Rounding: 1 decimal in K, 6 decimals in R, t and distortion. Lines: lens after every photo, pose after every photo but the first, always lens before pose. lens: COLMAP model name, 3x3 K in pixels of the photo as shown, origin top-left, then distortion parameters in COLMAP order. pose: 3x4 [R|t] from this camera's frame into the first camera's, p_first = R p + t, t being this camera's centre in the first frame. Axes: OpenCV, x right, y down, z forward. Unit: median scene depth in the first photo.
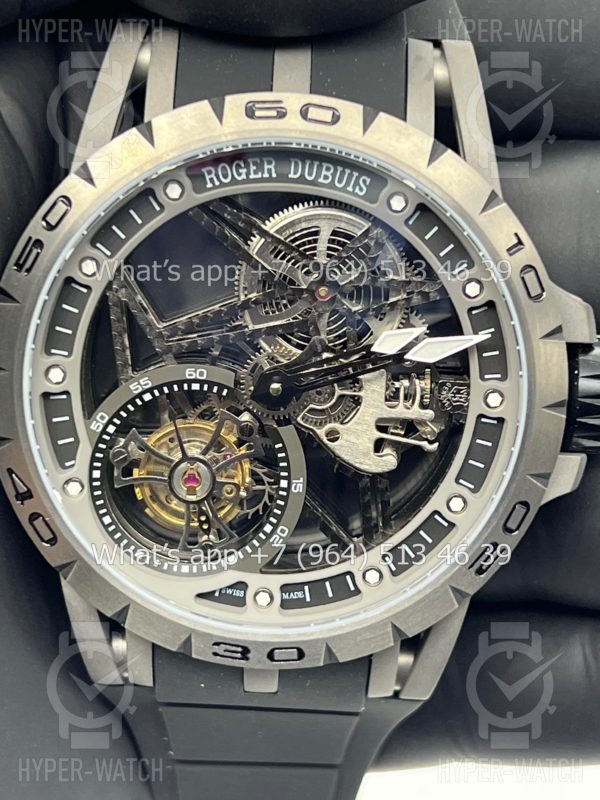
lens RADIAL K [[1883.0, 0, 299.0], [0, 1883.0, 400.4], [0, 0, 1]] dist [0.208492, 0.000000]
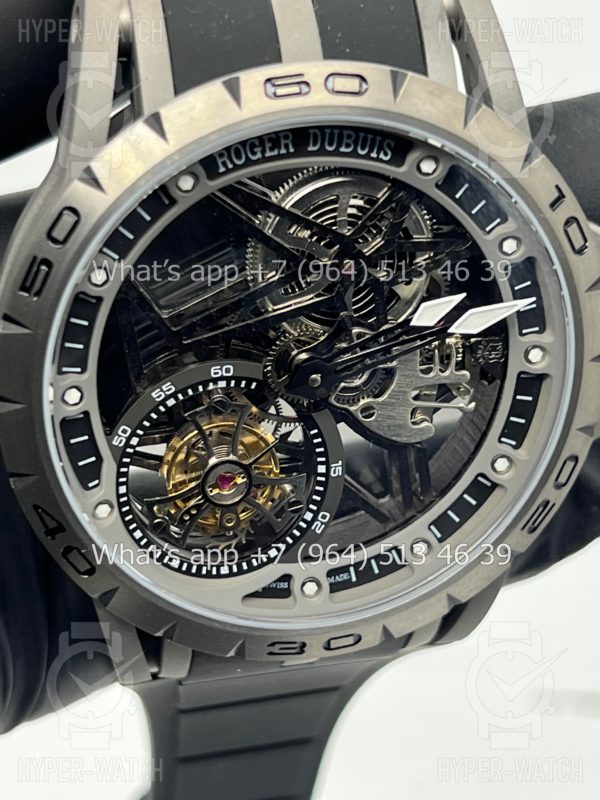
lens RADIAL K [[1883.0, 0, 293.6], [0, 1883.0, 397.6], [0, 0, 1]] dist [0.208492, 0.000000]
pose [[0.971298, -0.142184, 0.190693, -0.196607], [0.101625, 0.972884, 0.207769, -0.187648], [-0.215064, -0.182427, 0.959410, 0.113587]]
